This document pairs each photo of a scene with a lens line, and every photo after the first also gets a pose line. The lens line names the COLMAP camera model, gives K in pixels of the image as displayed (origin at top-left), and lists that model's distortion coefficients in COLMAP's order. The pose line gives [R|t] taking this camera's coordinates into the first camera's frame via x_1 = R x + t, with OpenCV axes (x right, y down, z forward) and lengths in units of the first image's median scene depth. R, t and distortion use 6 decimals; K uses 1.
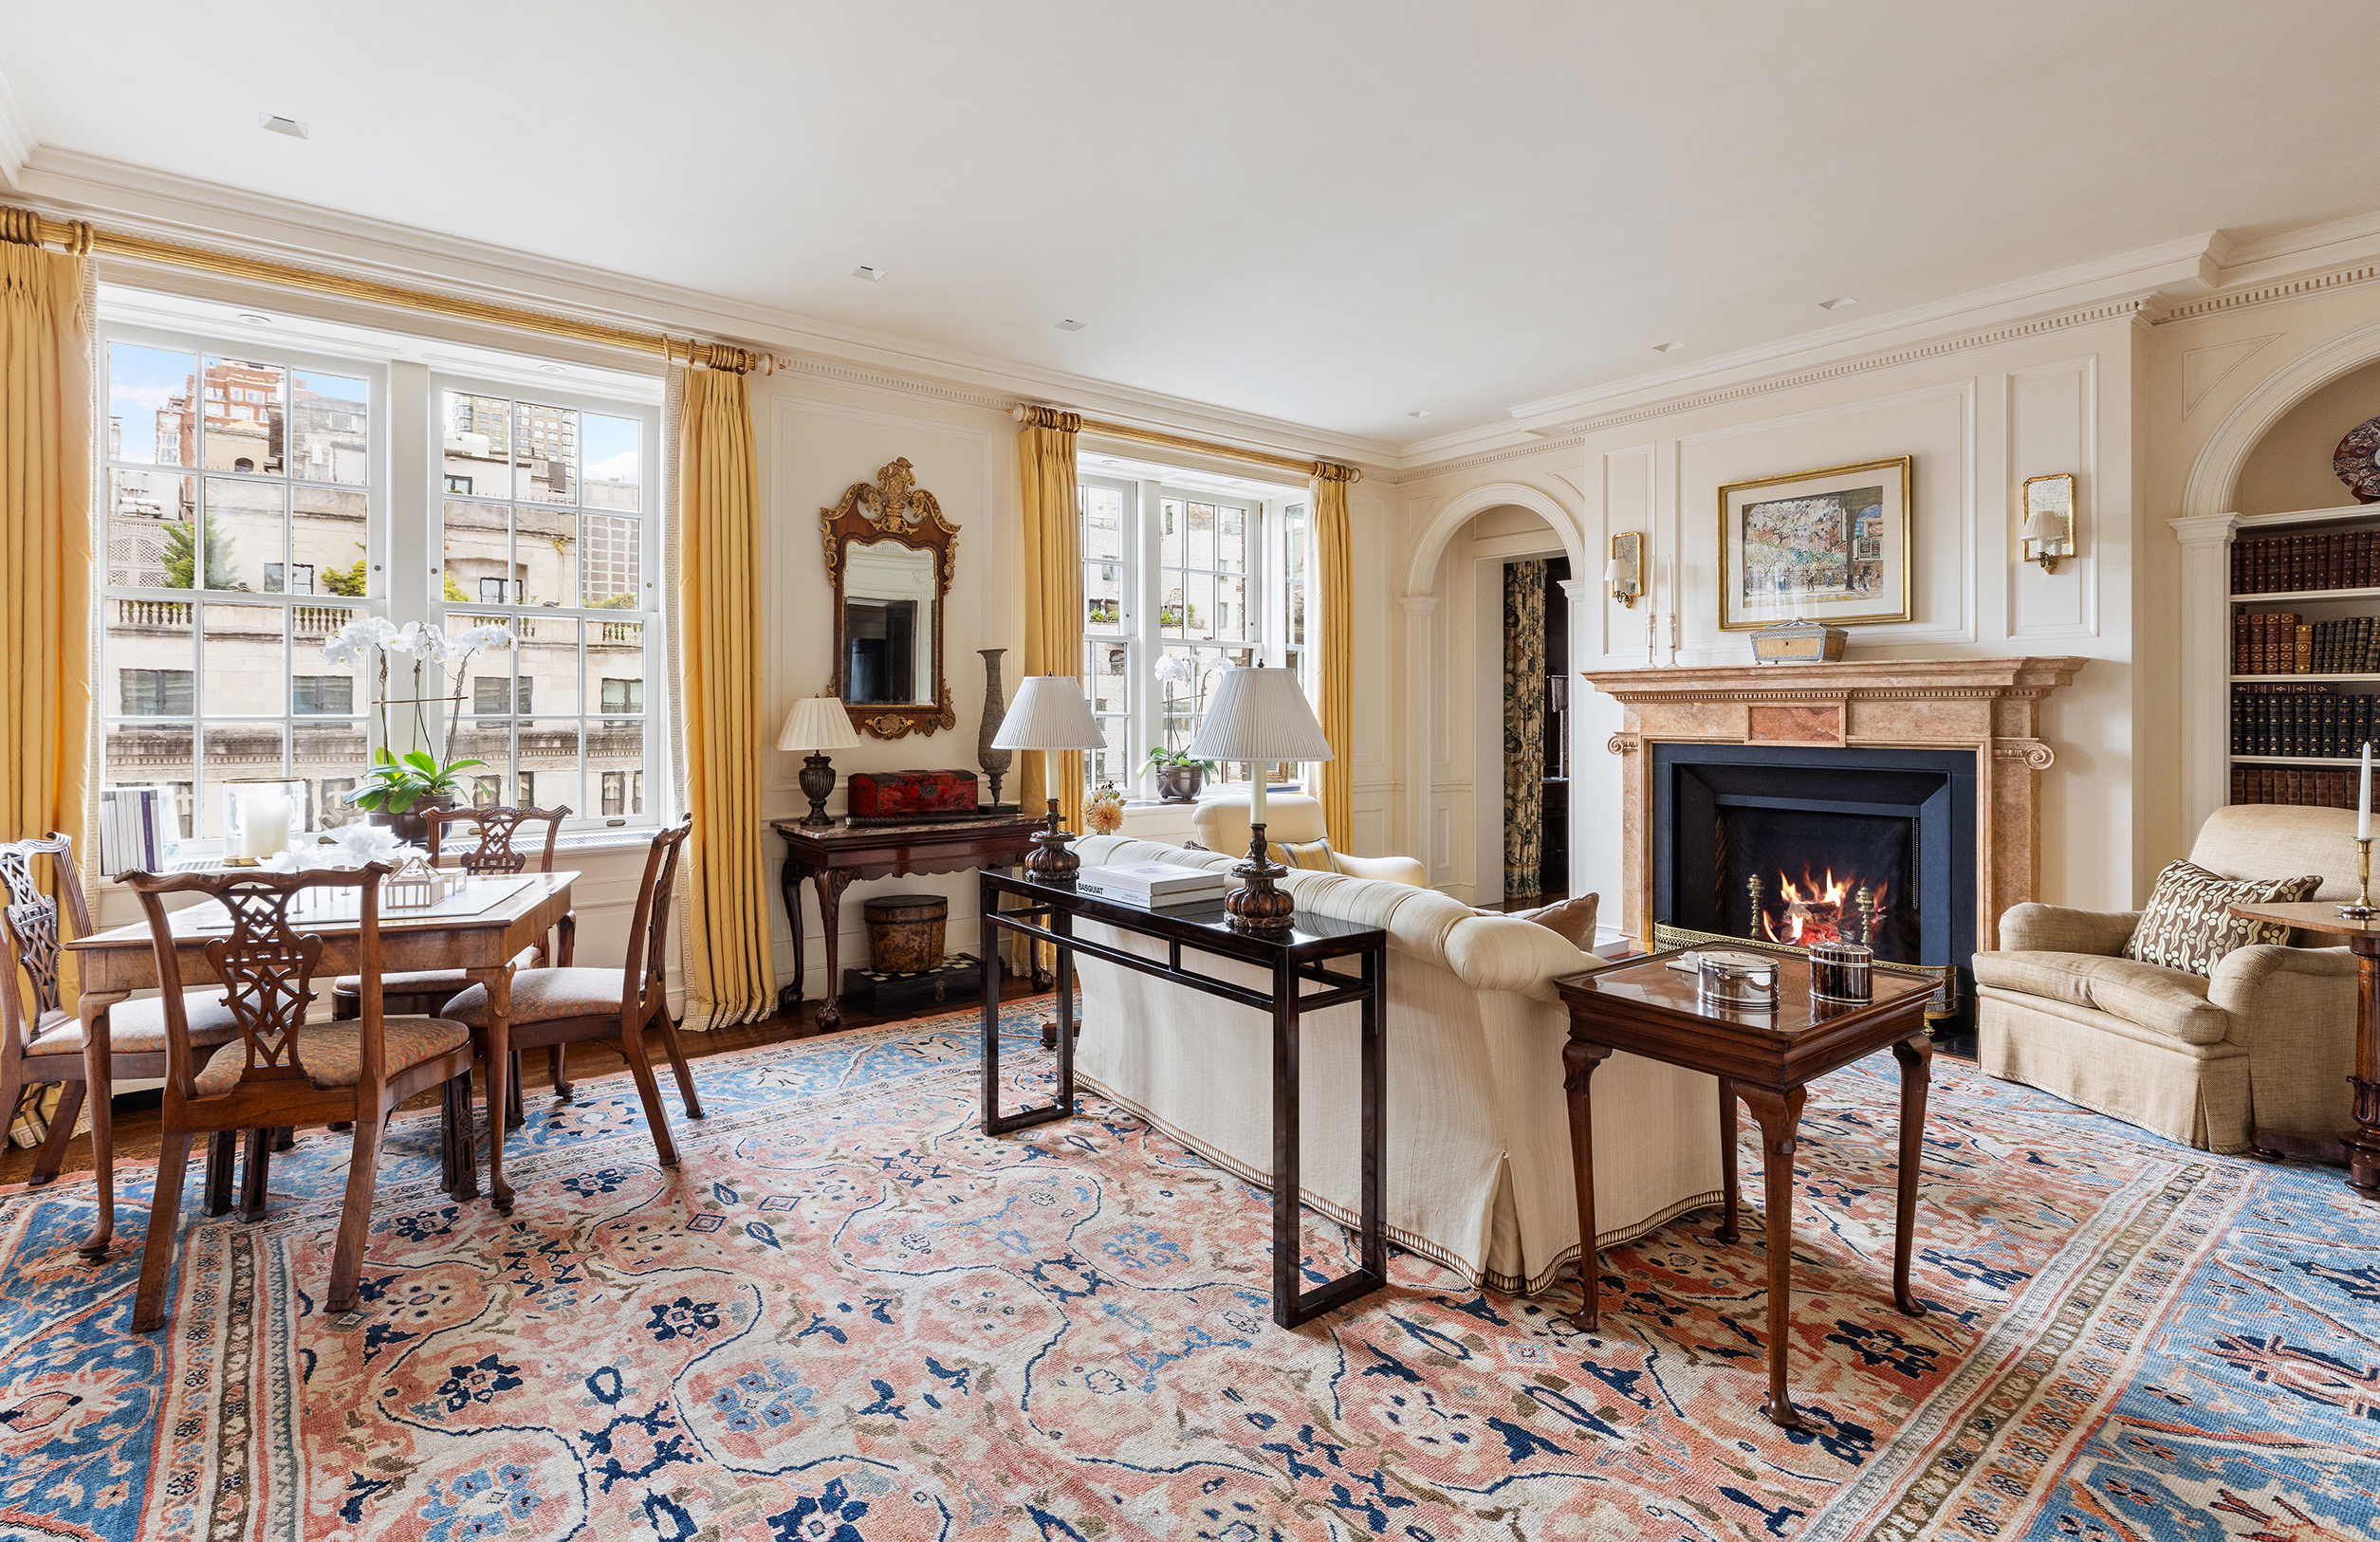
lens RADIAL K [[1122.9, 0, 1133.7], [0, 1122.9, 721.9], [0, 0, 1]] dist [0.004826, 0.000838]
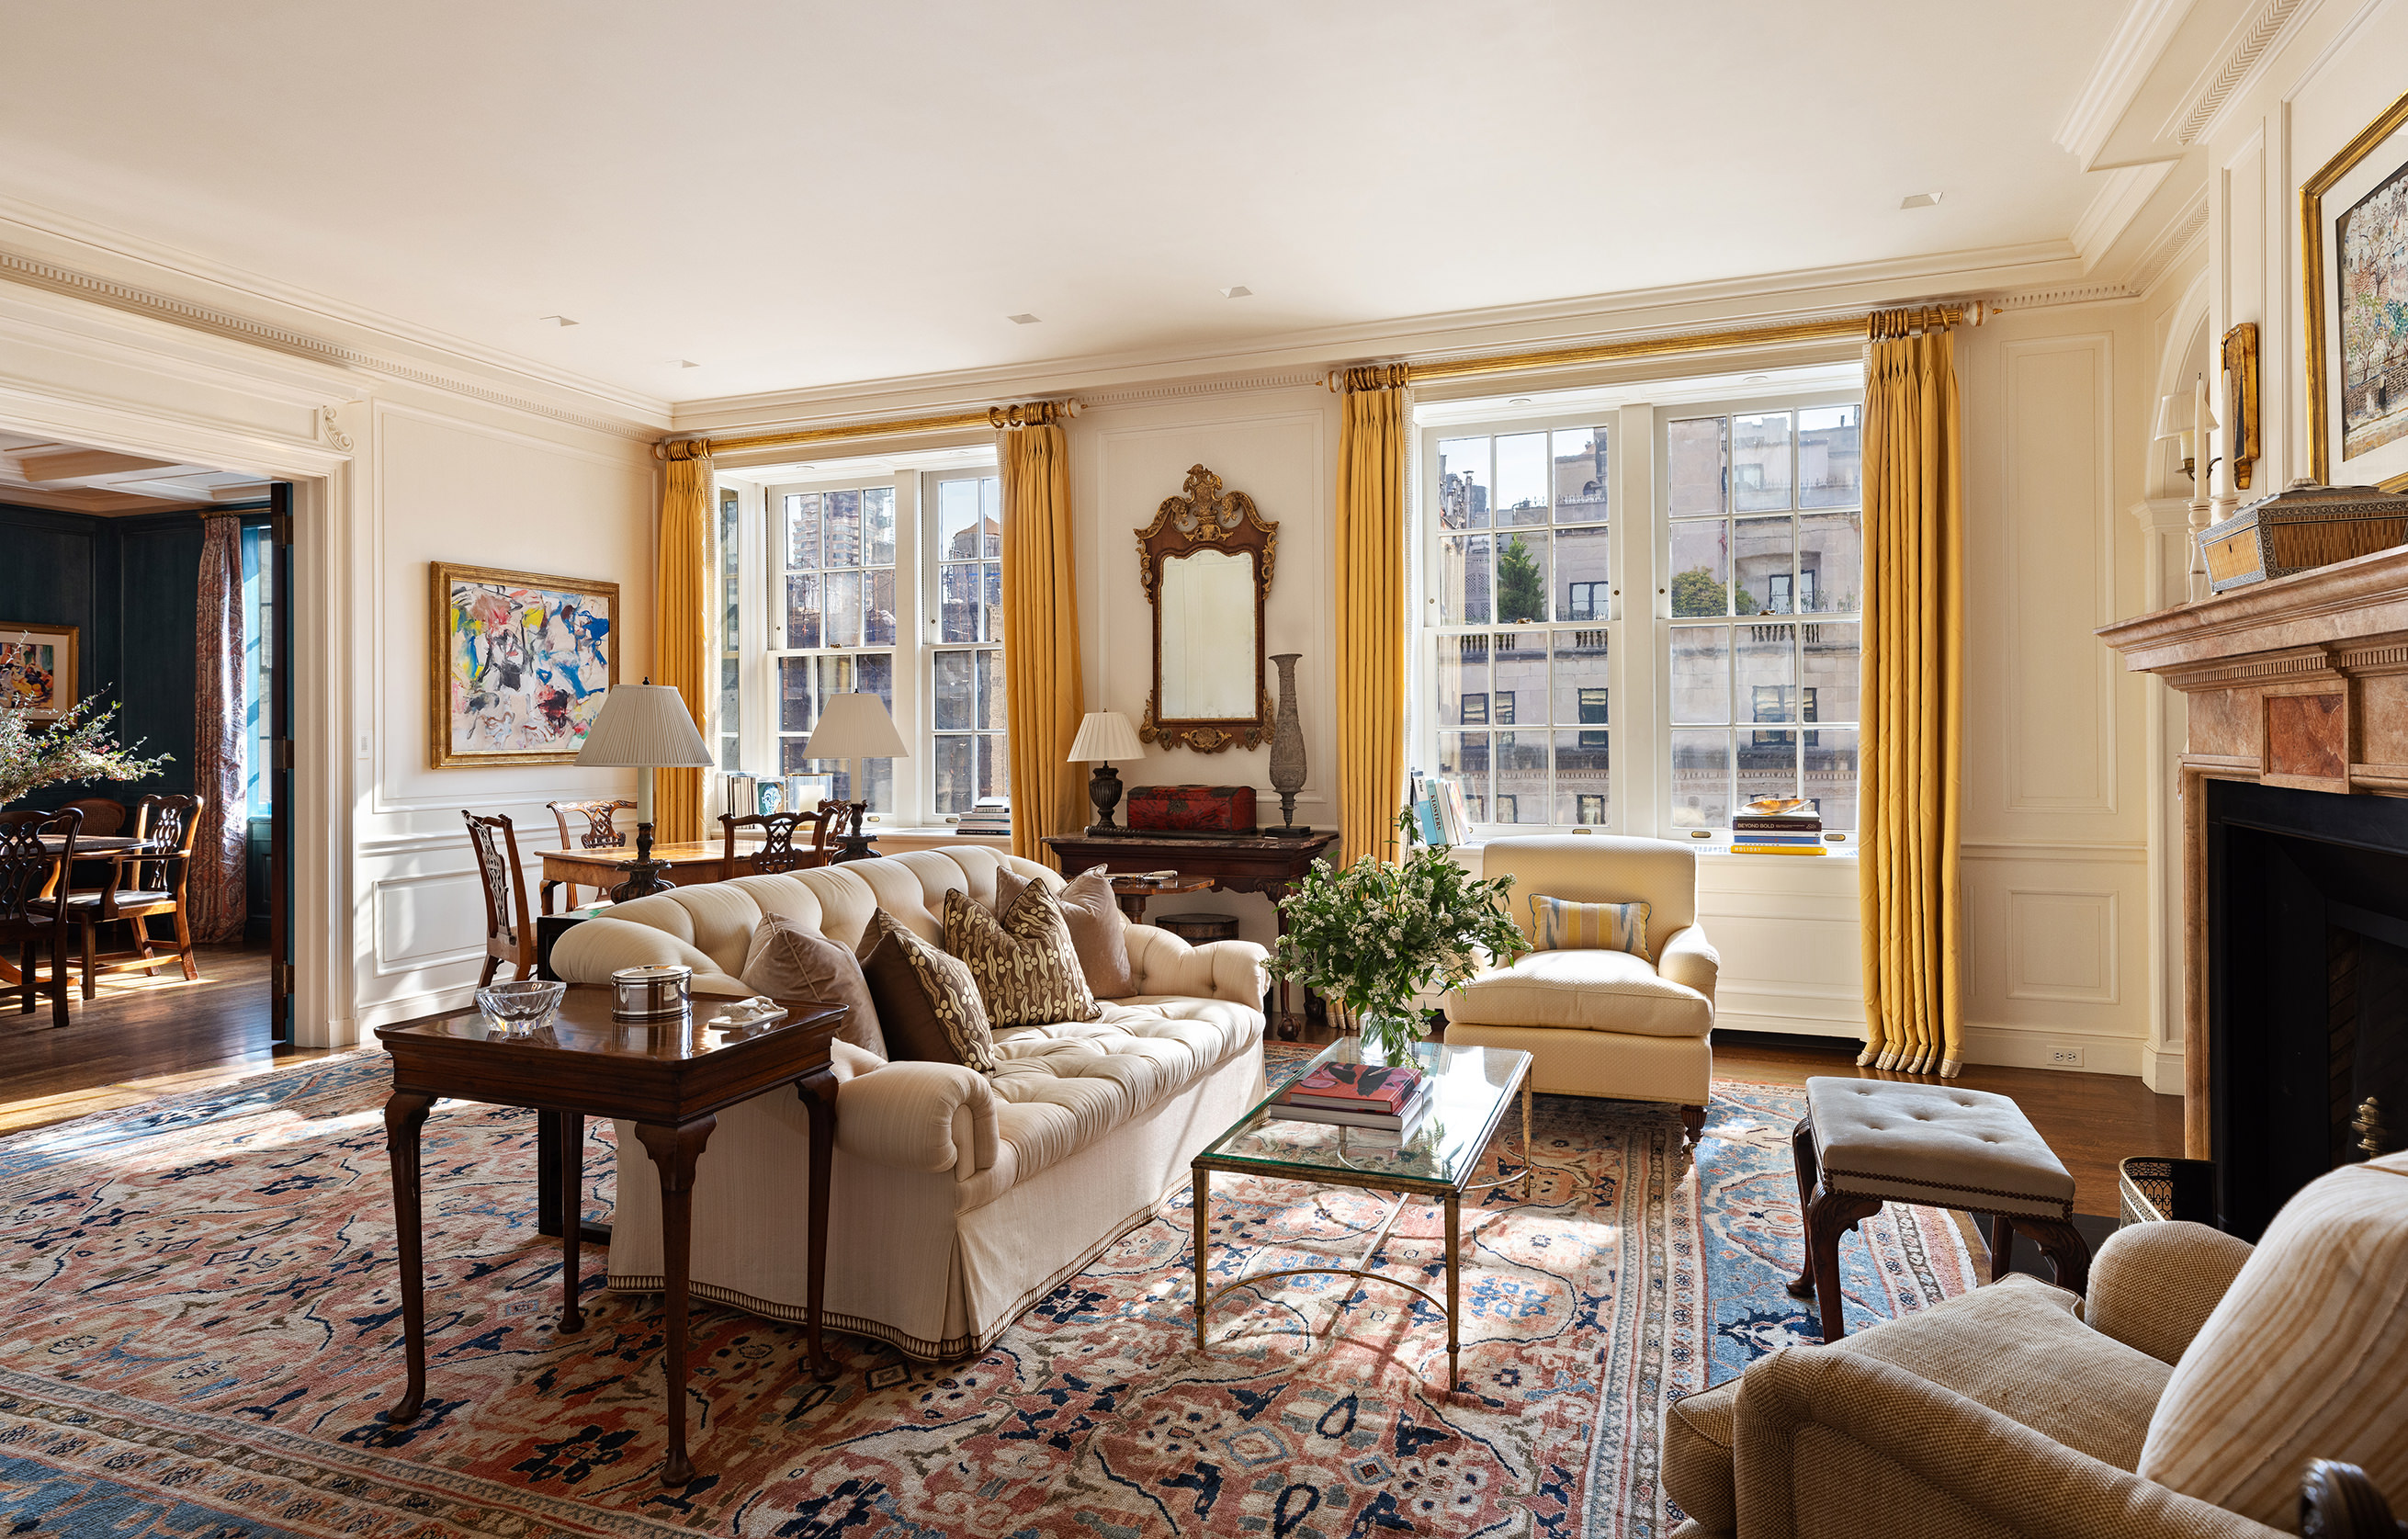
lens RADIAL K [[1359.6, 0, 1197.3], [0, 1359.6, 752.4], [0, 0, 1]] dist [0.005674, 0.000906]
pose [[0.519499, 0.008372, -0.854430, 0.809465], [0.000314, 0.999950, 0.009989, 0.002853], [0.854471, -0.005458, 0.519470, 0.388674]]
